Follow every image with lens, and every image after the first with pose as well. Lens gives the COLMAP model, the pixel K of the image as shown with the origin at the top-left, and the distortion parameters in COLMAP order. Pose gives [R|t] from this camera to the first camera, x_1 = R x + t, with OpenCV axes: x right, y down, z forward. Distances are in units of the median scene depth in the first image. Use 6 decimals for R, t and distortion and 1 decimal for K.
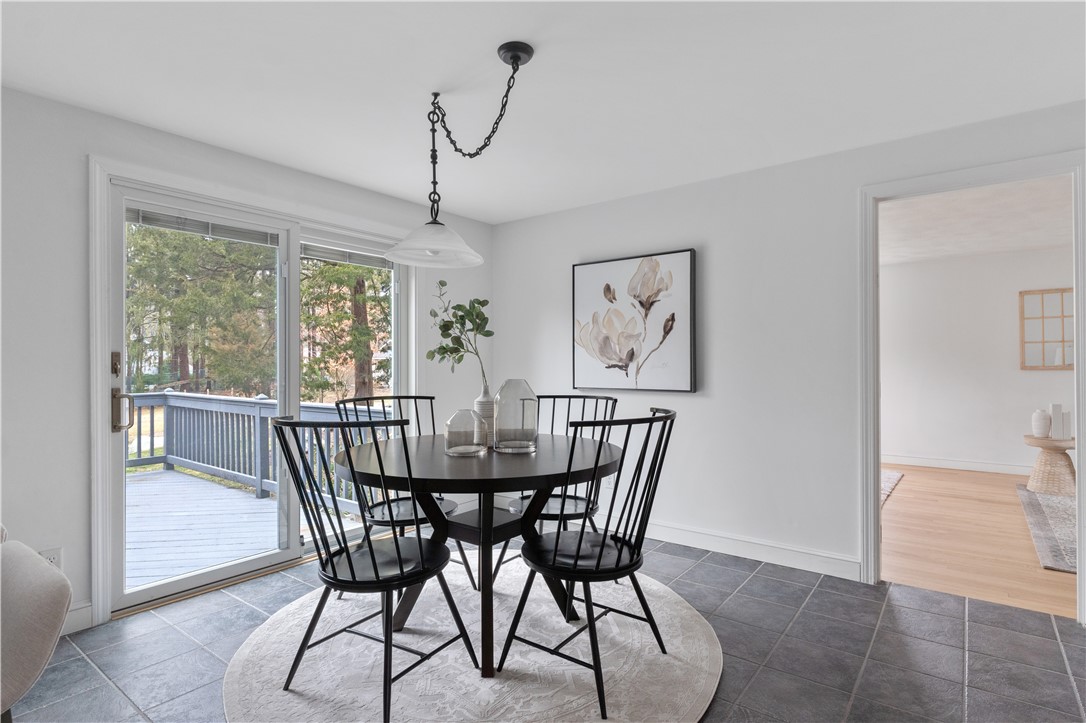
lens RADIAL K [[551.1, 0, 543.0], [0, 551.1, 359.7], [0, 0, 1]] dist [-0.002356, 0.000163]
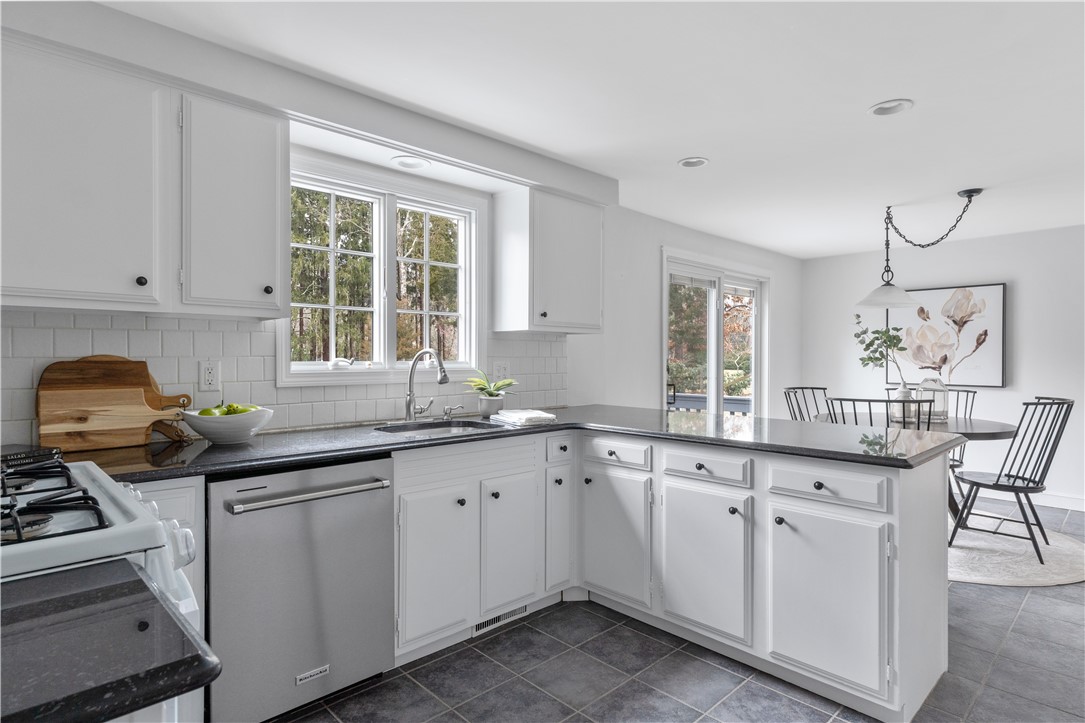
lens RADIAL K [[570.9, 0, 544.8], [0, 570.9, 356.0], [0, 0, 1]] dist [0.004362, 0.001533]
pose [[0.988411, 0.004394, -0.151739, -0.644828], [-0.003199, 0.999962, 0.008120, -0.027446], [0.151768, -0.007541, 0.988387, -0.588093]]
